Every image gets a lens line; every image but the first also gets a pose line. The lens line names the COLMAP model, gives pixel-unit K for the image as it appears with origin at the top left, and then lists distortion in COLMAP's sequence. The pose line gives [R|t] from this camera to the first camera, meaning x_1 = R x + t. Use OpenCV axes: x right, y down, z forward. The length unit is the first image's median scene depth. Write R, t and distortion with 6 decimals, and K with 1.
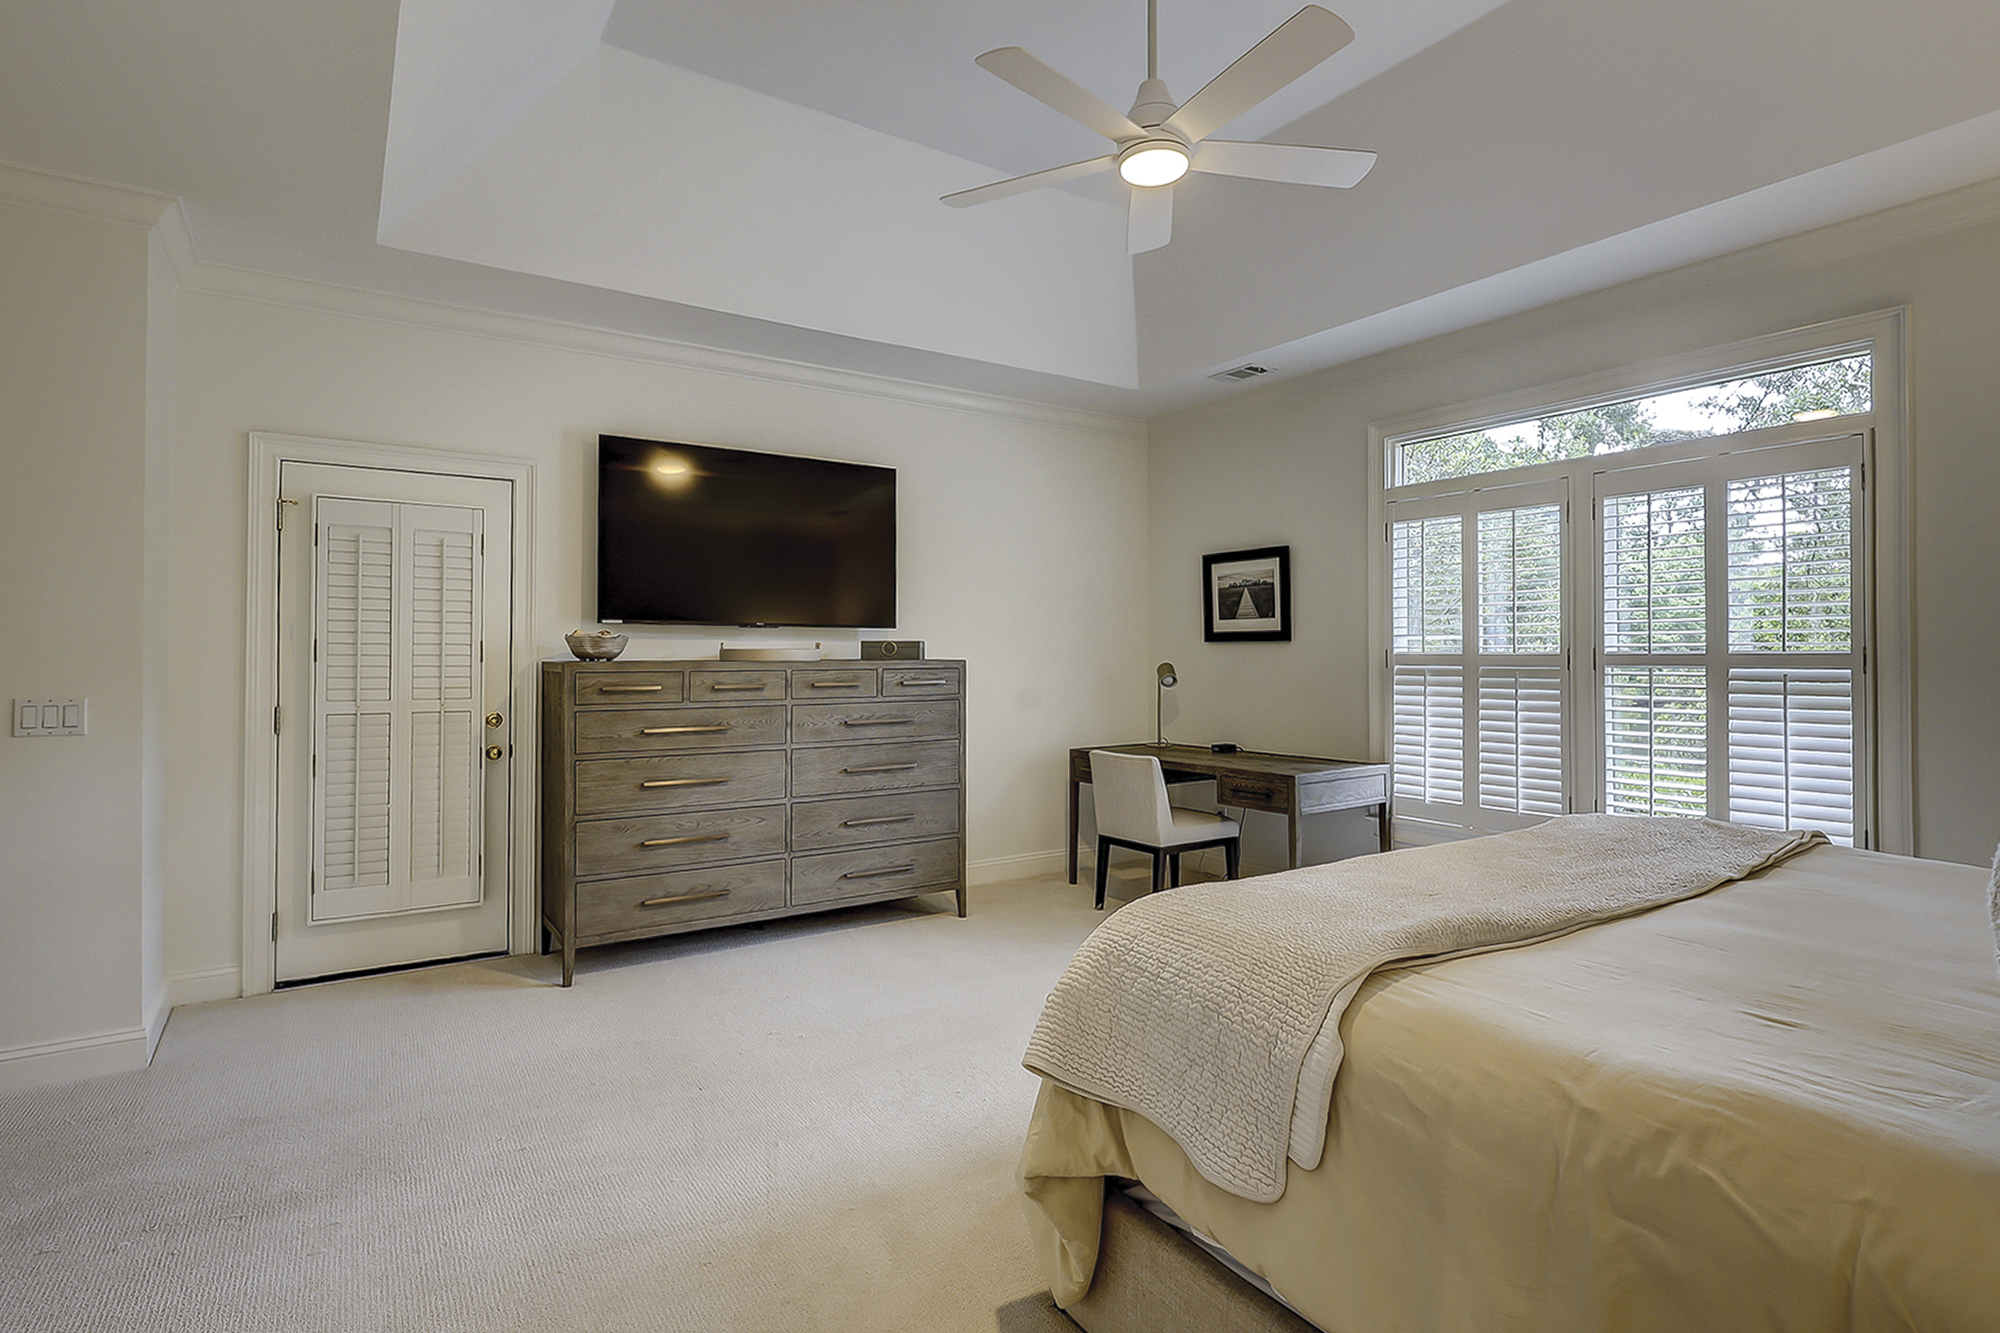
lens RADIAL K [[968.6, 0, 991.2], [0, 968.6, 646.5], [0, 0, 1]] dist [-0.002979, 0.000144]
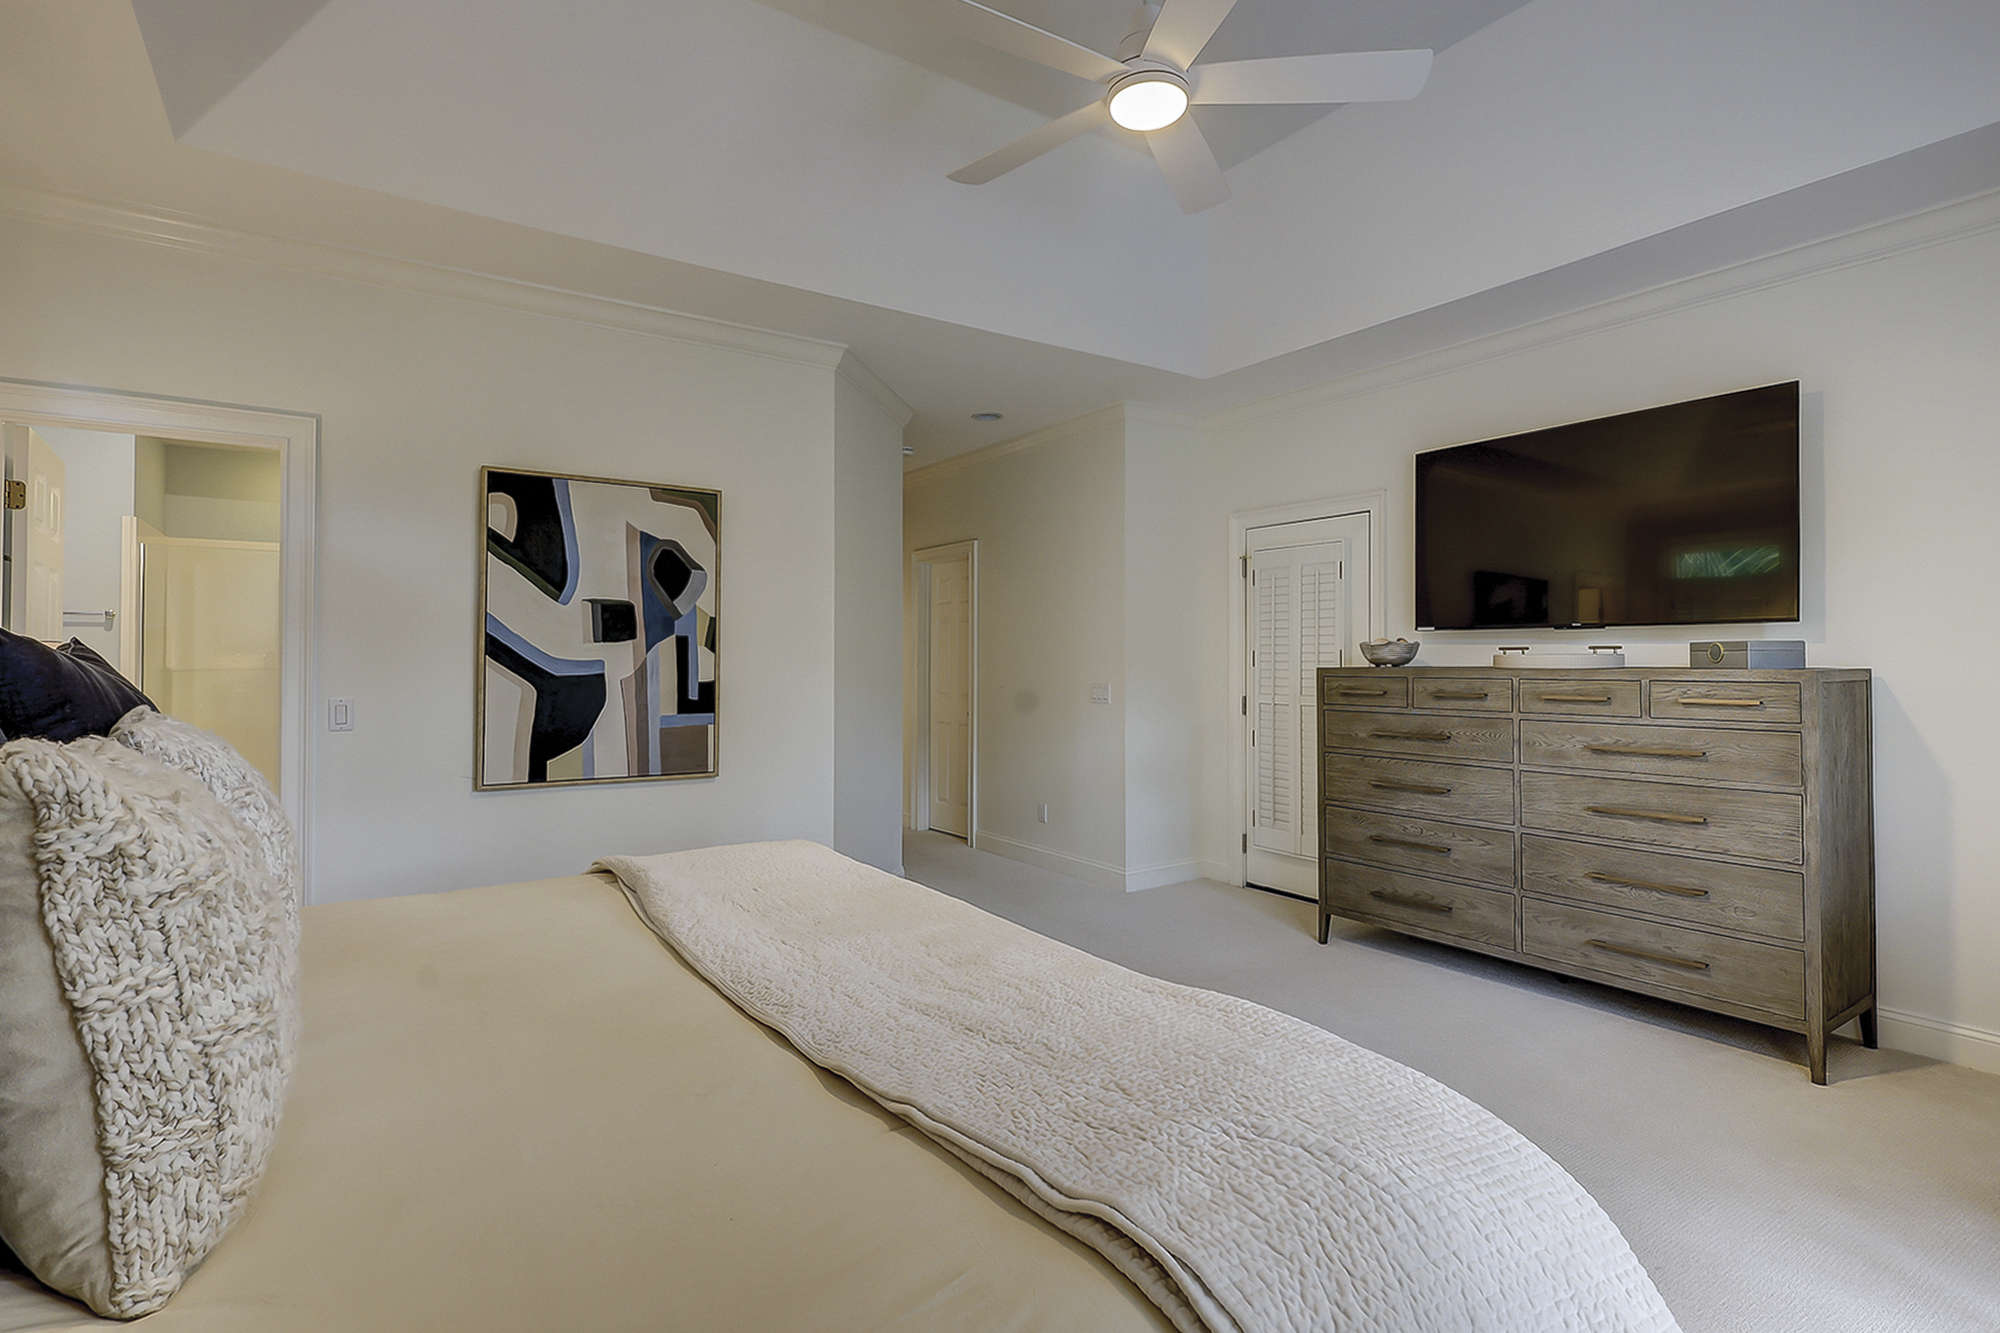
lens RADIAL K [[968.6, 0, 991.2], [0, 968.6, 646.5], [0, 0, 1]] dist [-0.002979, 0.000144]
pose [[0.019543, -0.015149, -0.999694, 0.634825], [0.008668, 0.999850, -0.014982, 0.004278], [0.999771, -0.008373, 0.019671, 0.499344]]
